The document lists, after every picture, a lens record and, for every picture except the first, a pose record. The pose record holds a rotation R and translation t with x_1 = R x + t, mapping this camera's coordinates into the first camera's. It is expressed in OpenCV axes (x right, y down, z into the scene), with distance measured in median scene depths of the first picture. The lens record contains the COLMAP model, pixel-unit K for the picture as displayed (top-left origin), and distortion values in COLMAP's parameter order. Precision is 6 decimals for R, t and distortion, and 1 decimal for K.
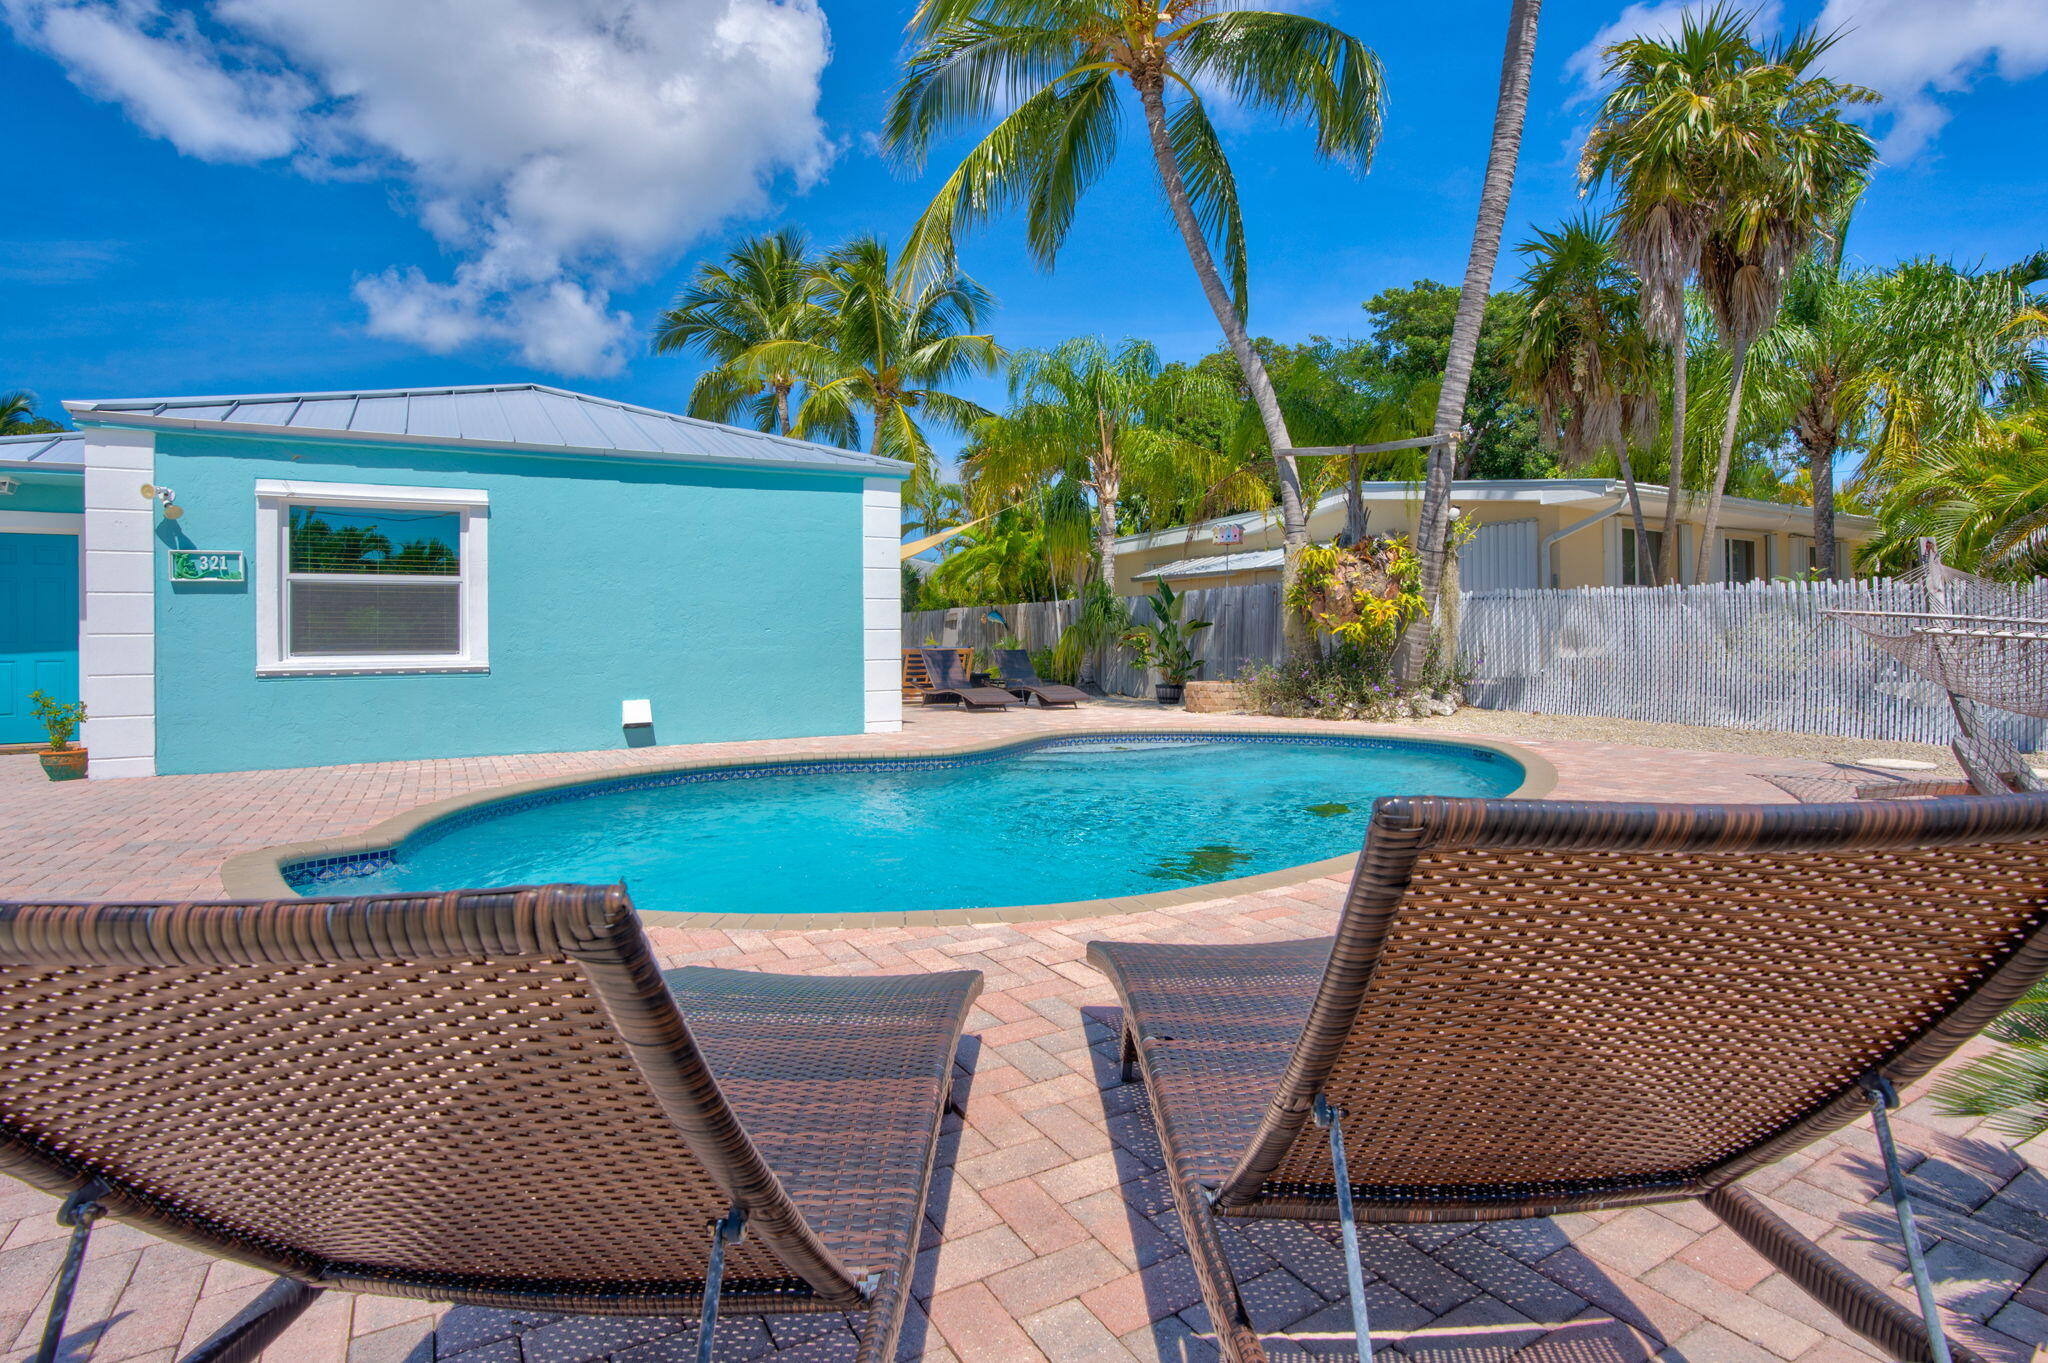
lens RADIAL K [[1031.3, 0, 1000.9], [0, 1031.3, 631.2], [0, 0, 1]] dist [-0.047807, 0.005753]
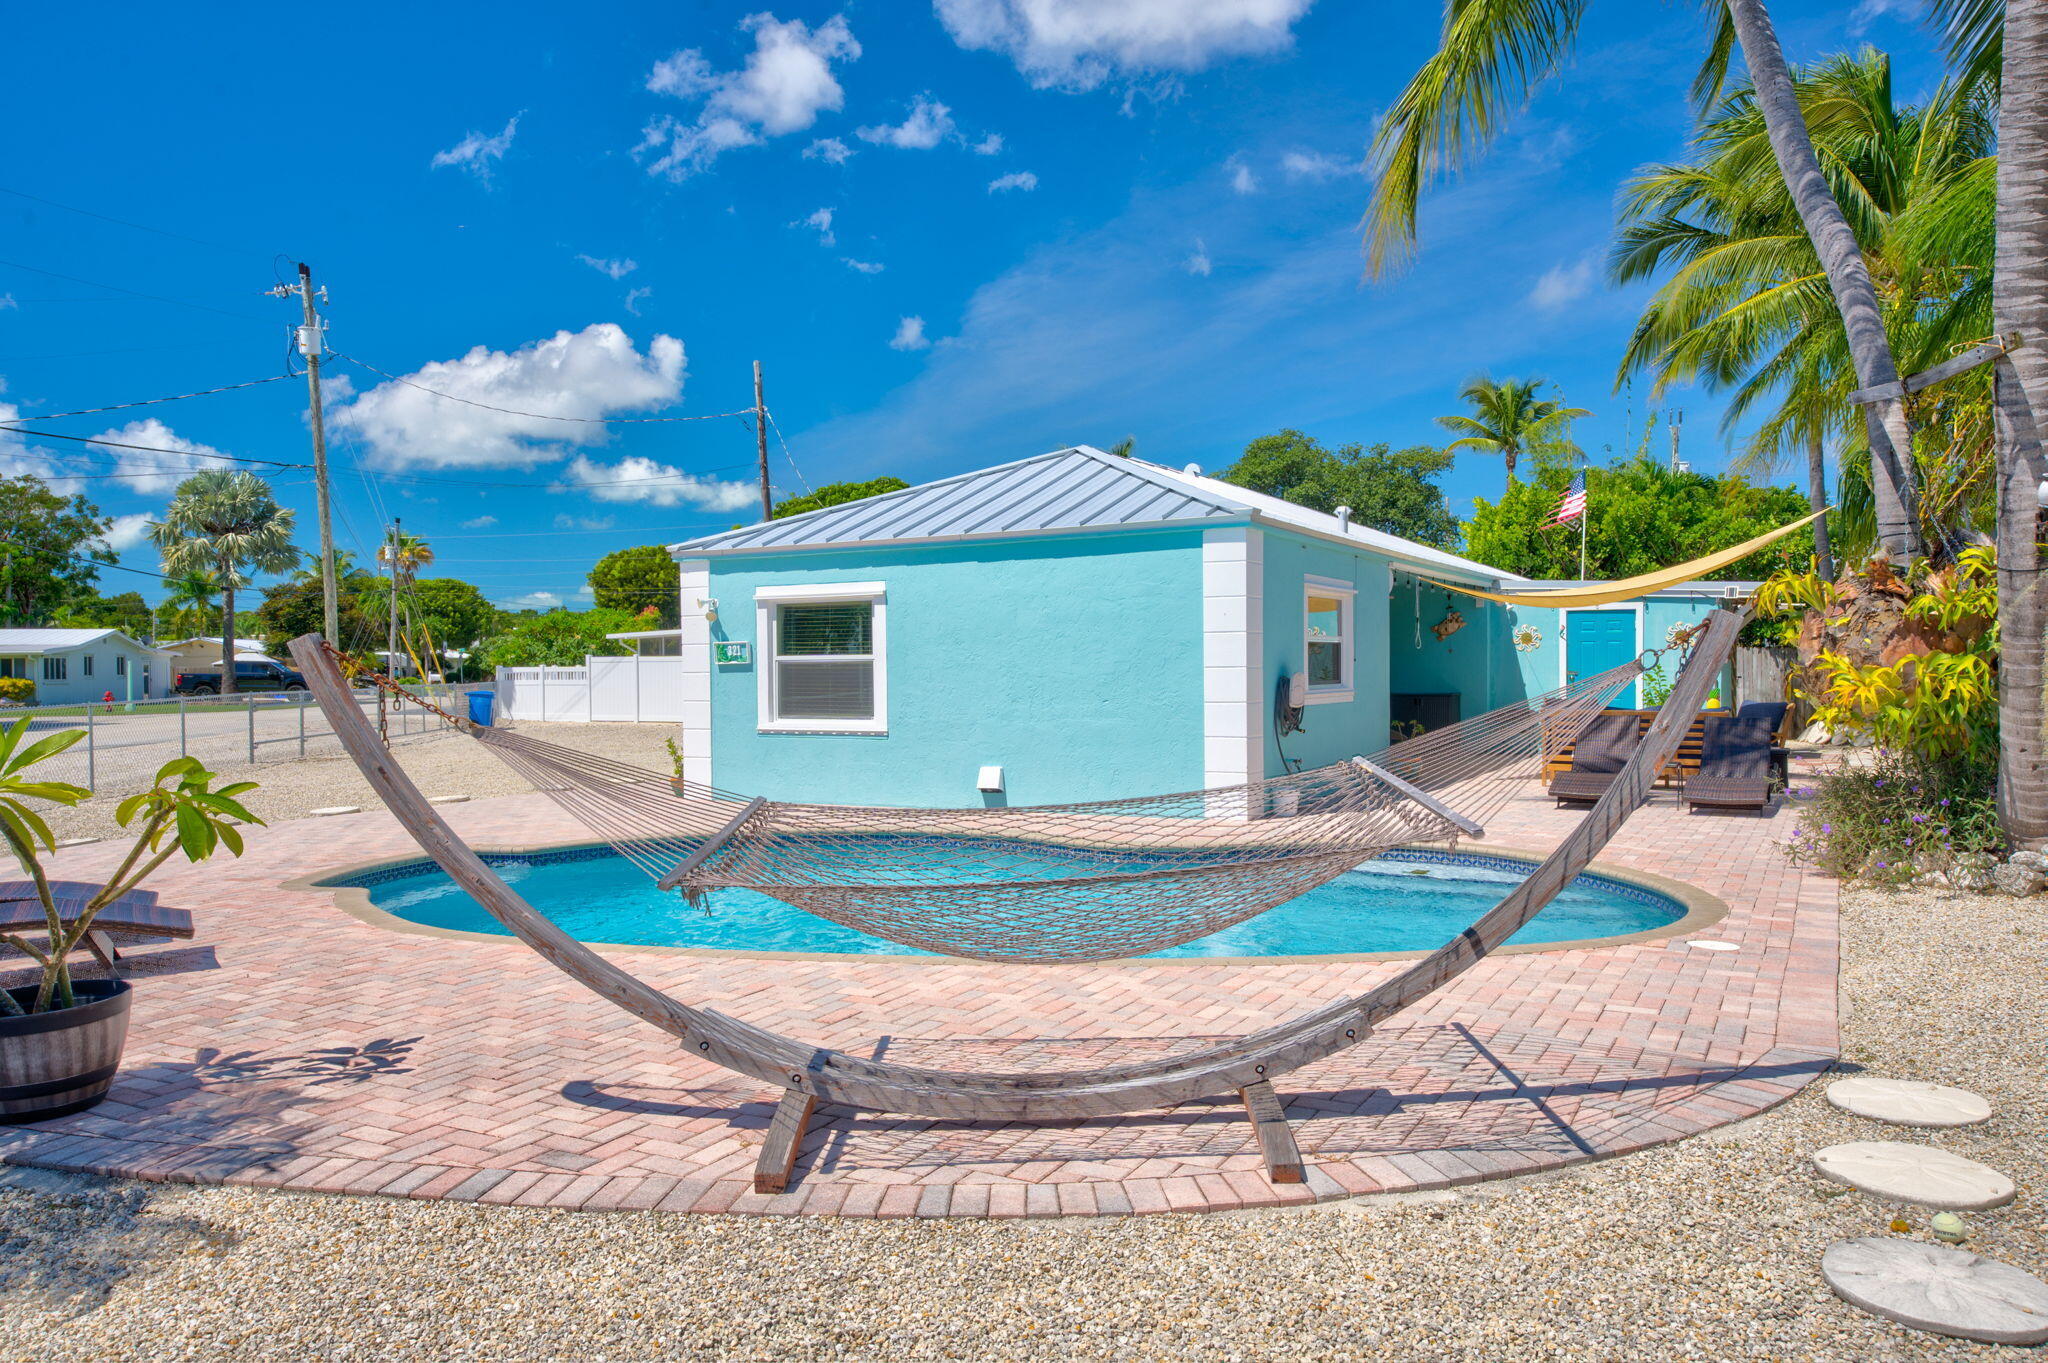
lens RADIAL K [[1459.8, 0, 1023.2], [0, 1459.8, 671.8], [0, 0, 1]] dist [-0.025667, -0.000754]
pose [[0.520105, 0.008937, -0.854056, 0.949579], [0.013138, 0.999743, 0.018462, -0.058441], [0.854001, -0.020823, 0.519854, 0.241099]]
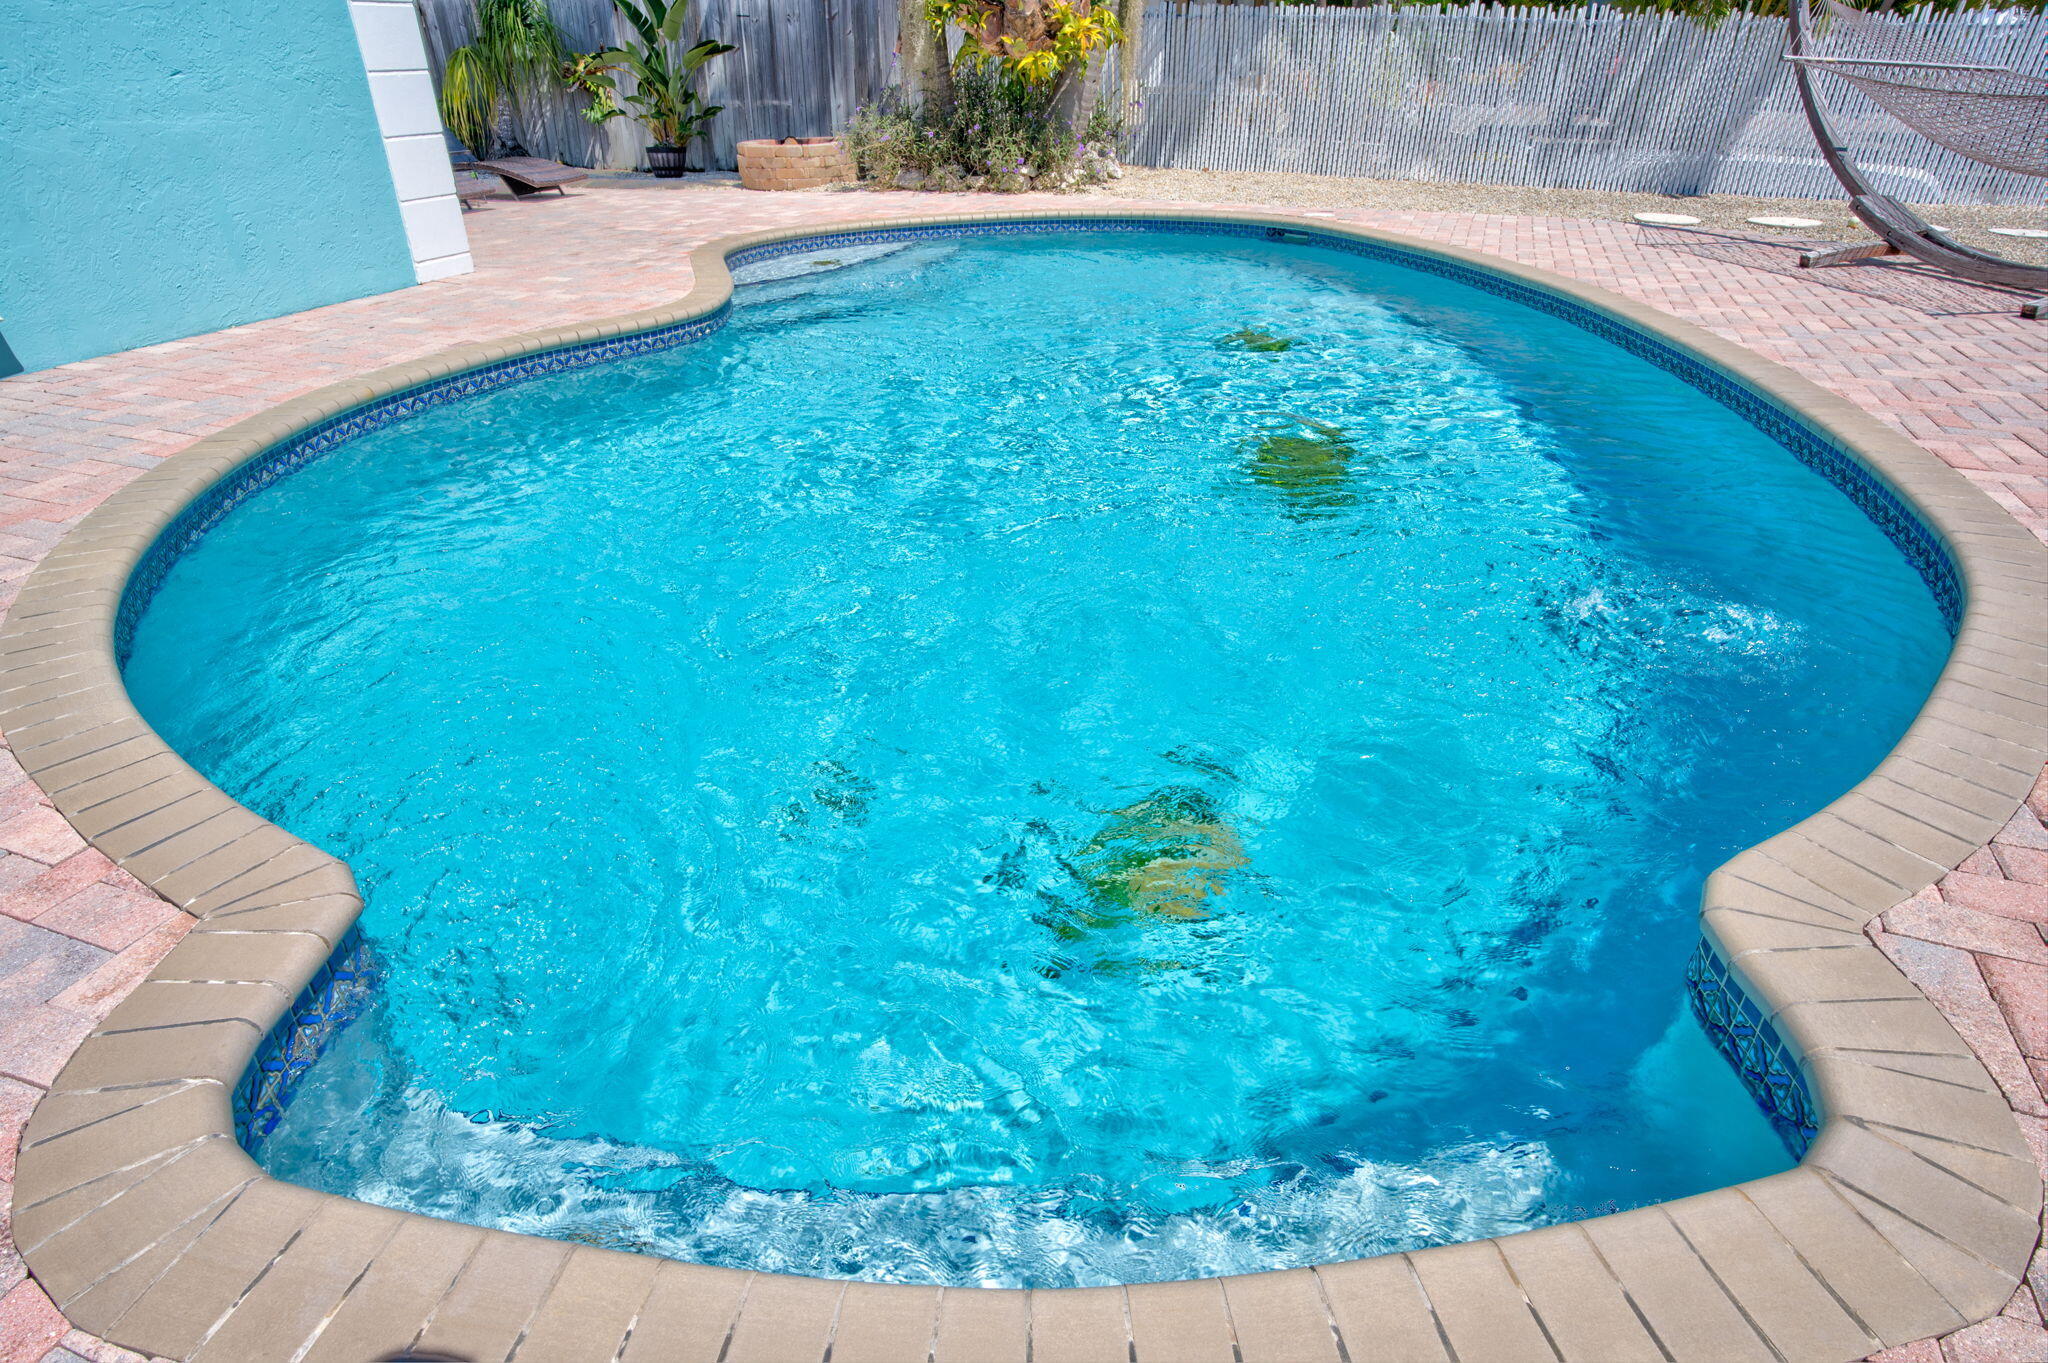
lens RADIAL K [[1164.6, 0, 1031.4], [0, 1164.6, 692.0], [0, 0, 1]] dist [-0.020484, 0.001996]
pose [[0.769983, -0.308635, 0.558454, -0.322816], [-0.004659, 0.872488, 0.488613, -0.015238], [-0.638047, -0.378826, 0.670363, 0.326622]]
